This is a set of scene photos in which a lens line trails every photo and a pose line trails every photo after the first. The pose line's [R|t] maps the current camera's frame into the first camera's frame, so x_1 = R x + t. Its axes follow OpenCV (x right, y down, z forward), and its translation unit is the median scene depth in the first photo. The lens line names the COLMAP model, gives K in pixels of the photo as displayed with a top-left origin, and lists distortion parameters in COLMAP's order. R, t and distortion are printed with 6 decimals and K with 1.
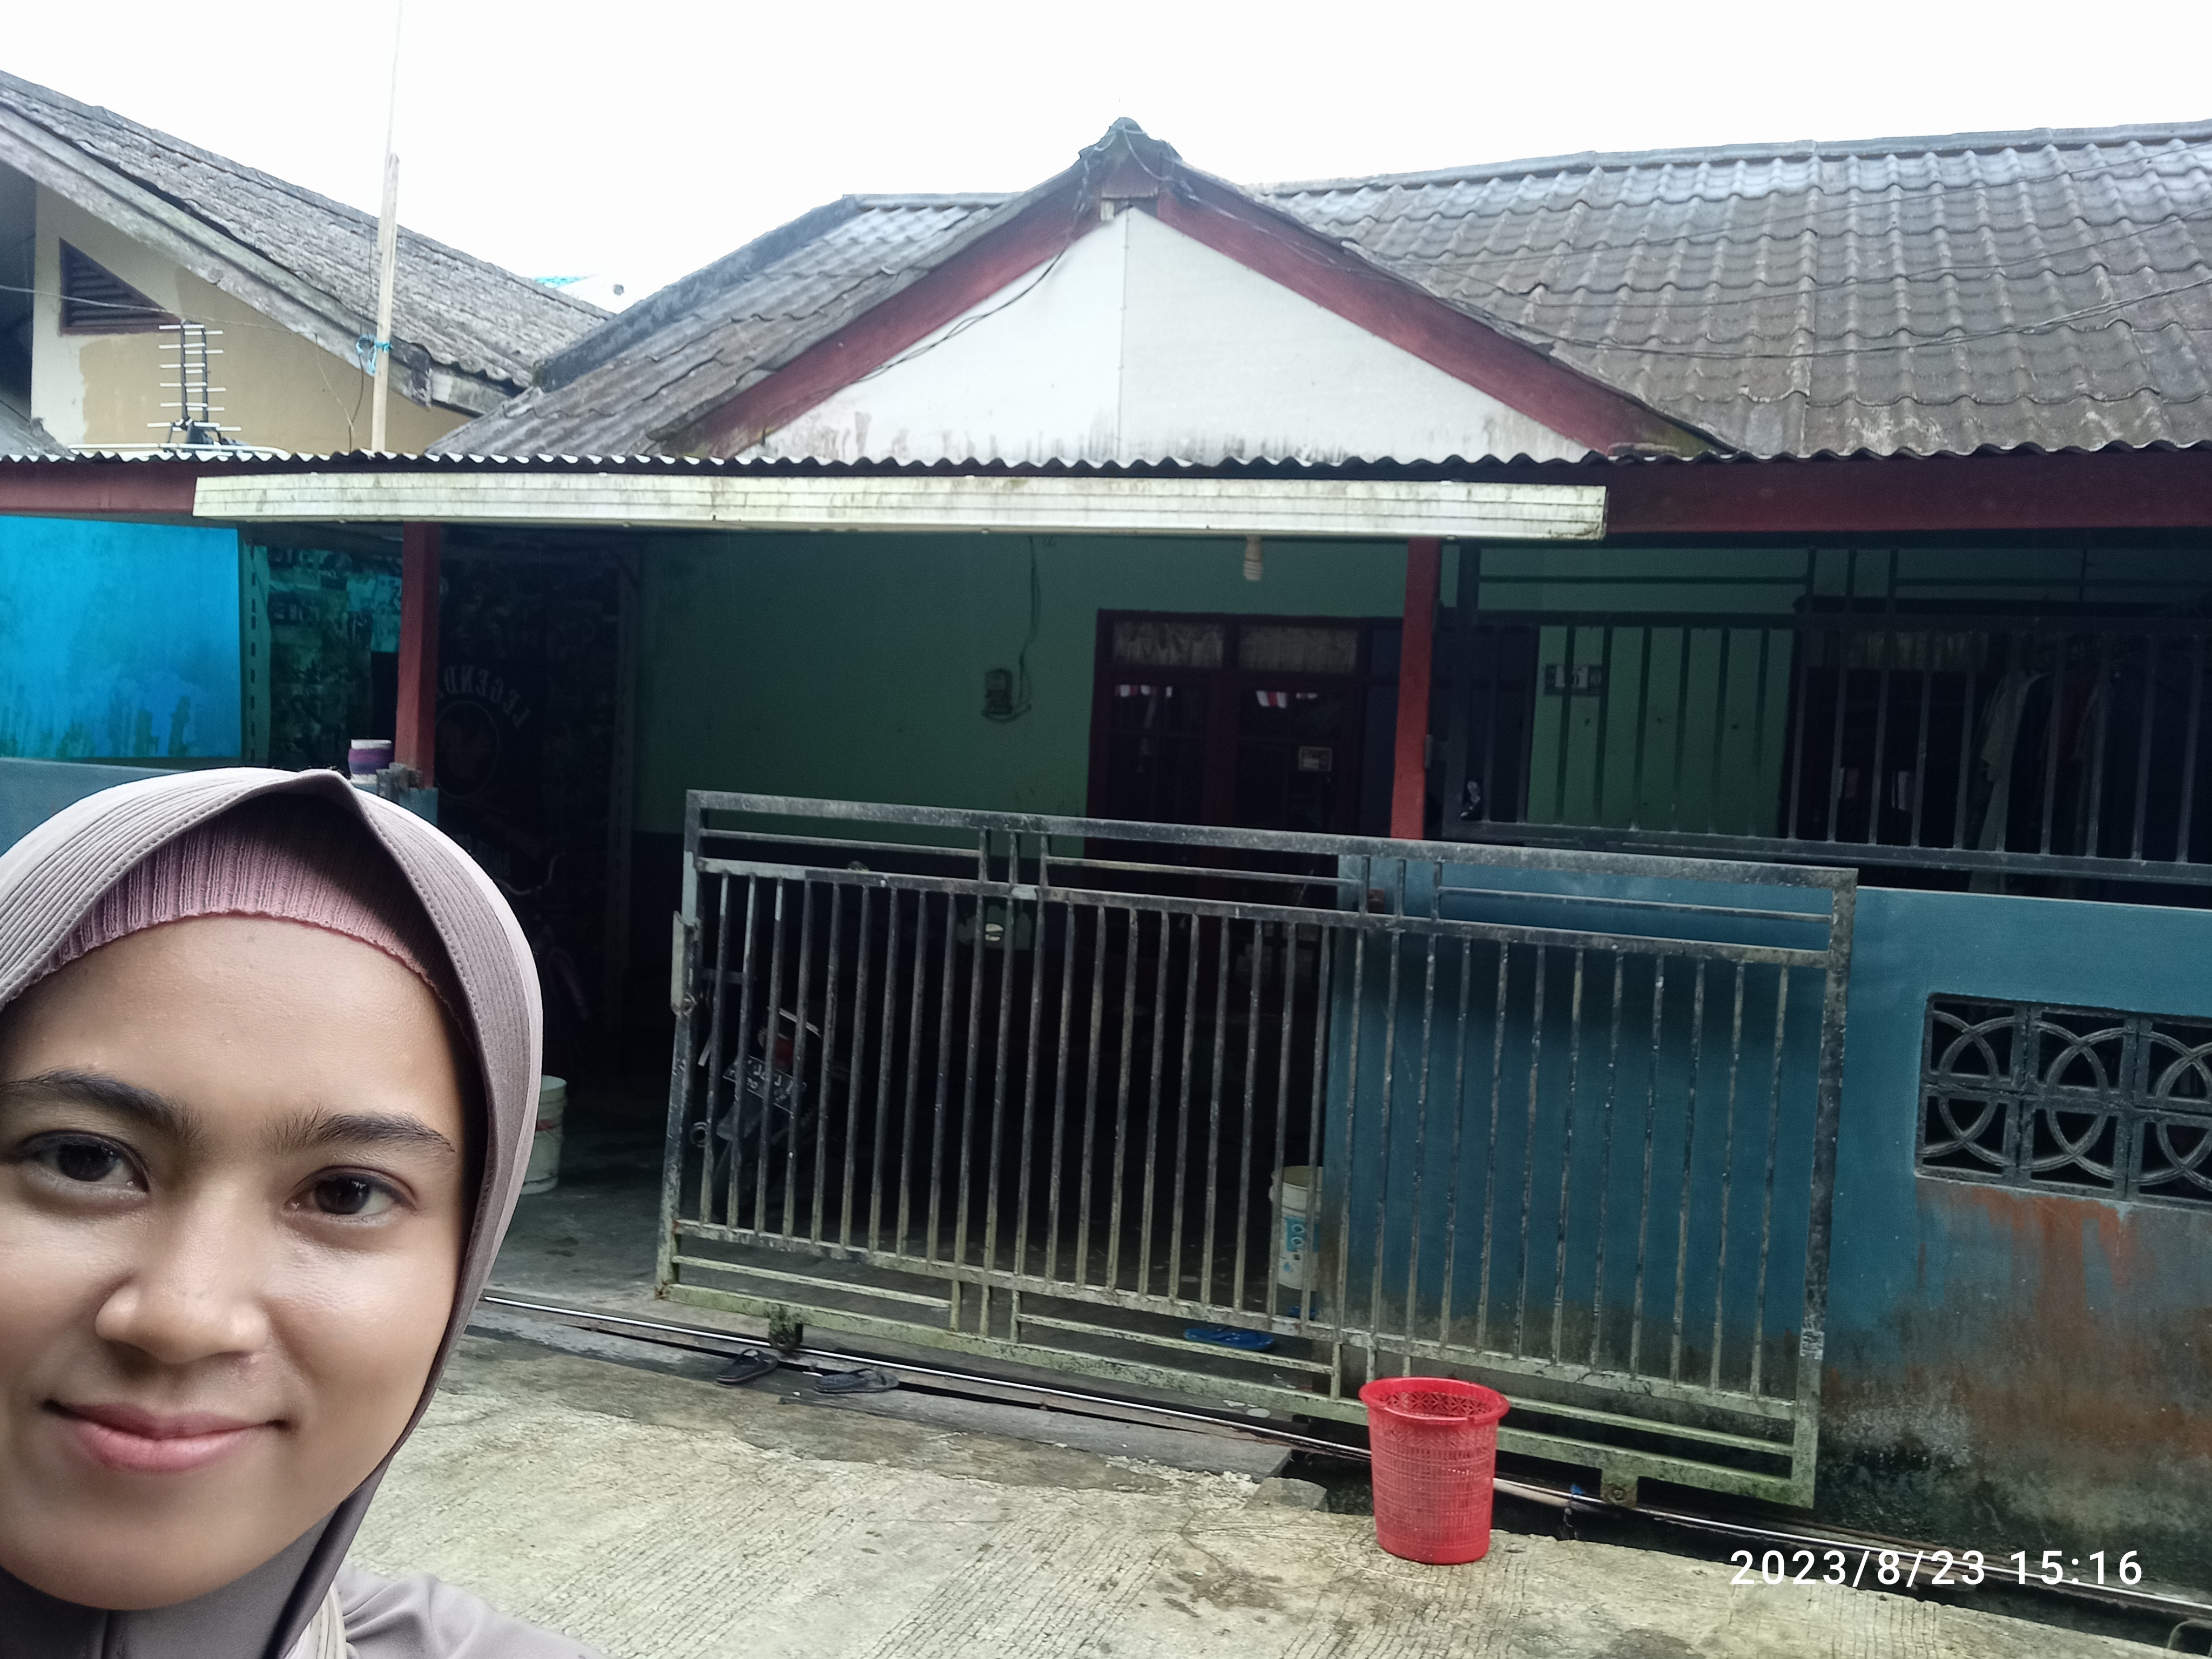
lens RADIAL K [[1660.1, 0, 1106.0], [0, 1660.1, 829.5], [0, 0, 1]] dist [0.006071, 0.225159]
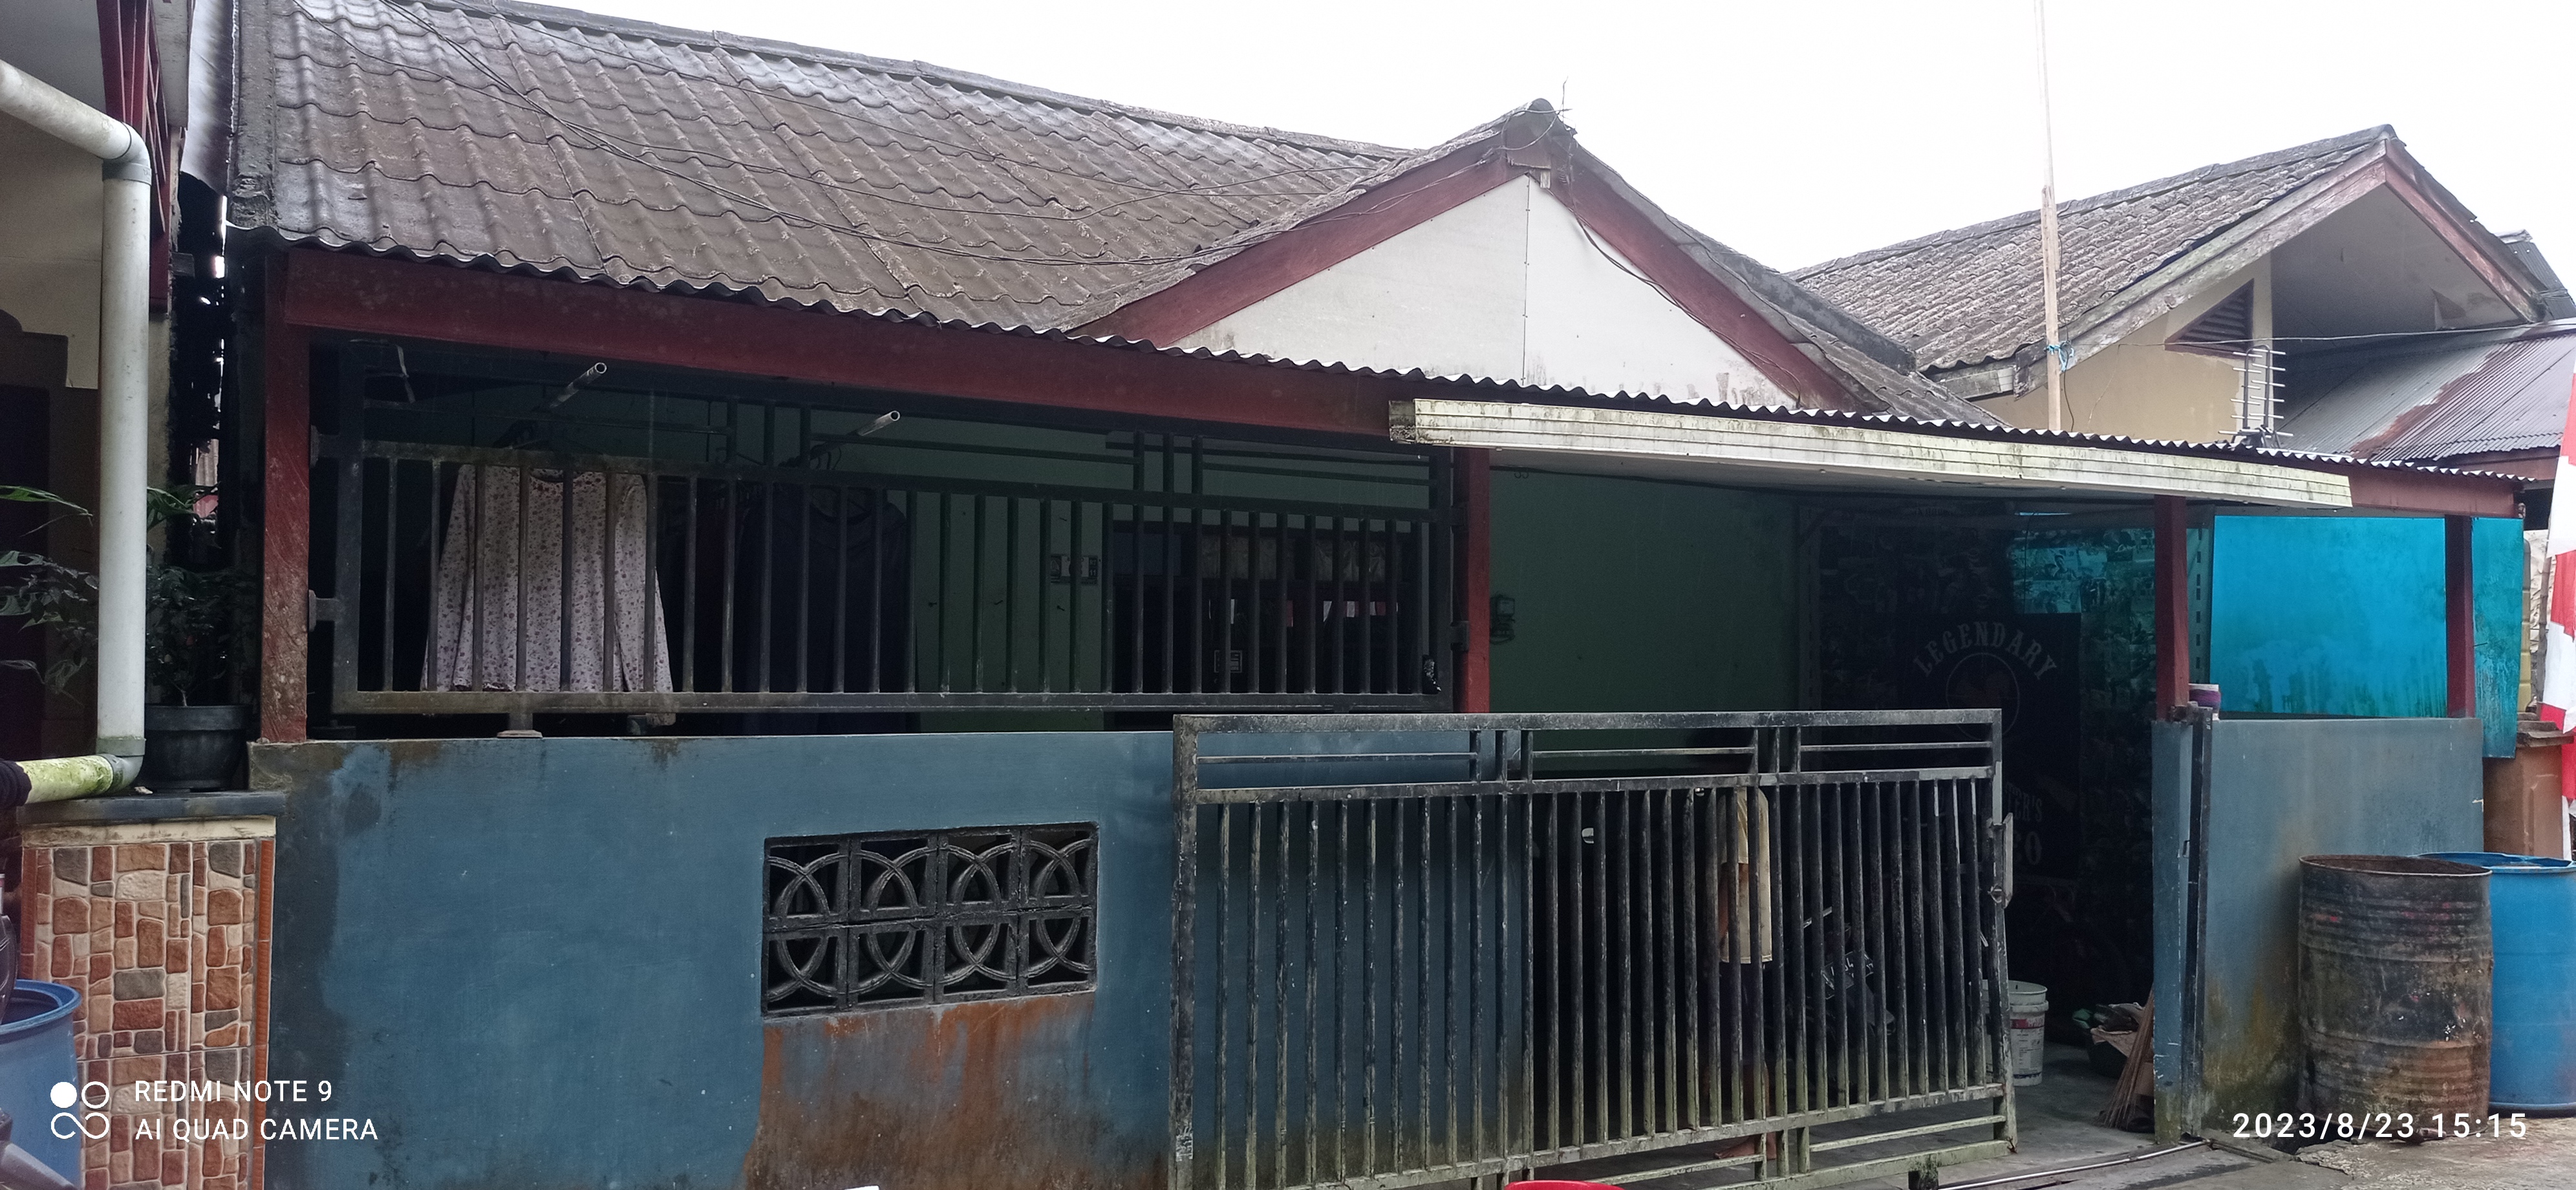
lens RADIAL K [[1827.3, 0, 1288.0], [0, 1827.3, 595.0], [0, 0, 1]] dist [0.099572, 0.001275]
pose [[0.648937, -0.023337, 0.760484, -0.539275], [0.057320, 0.998189, -0.018281, -0.037367], [-0.758680, 0.055454, 0.649099, 0.180500]]
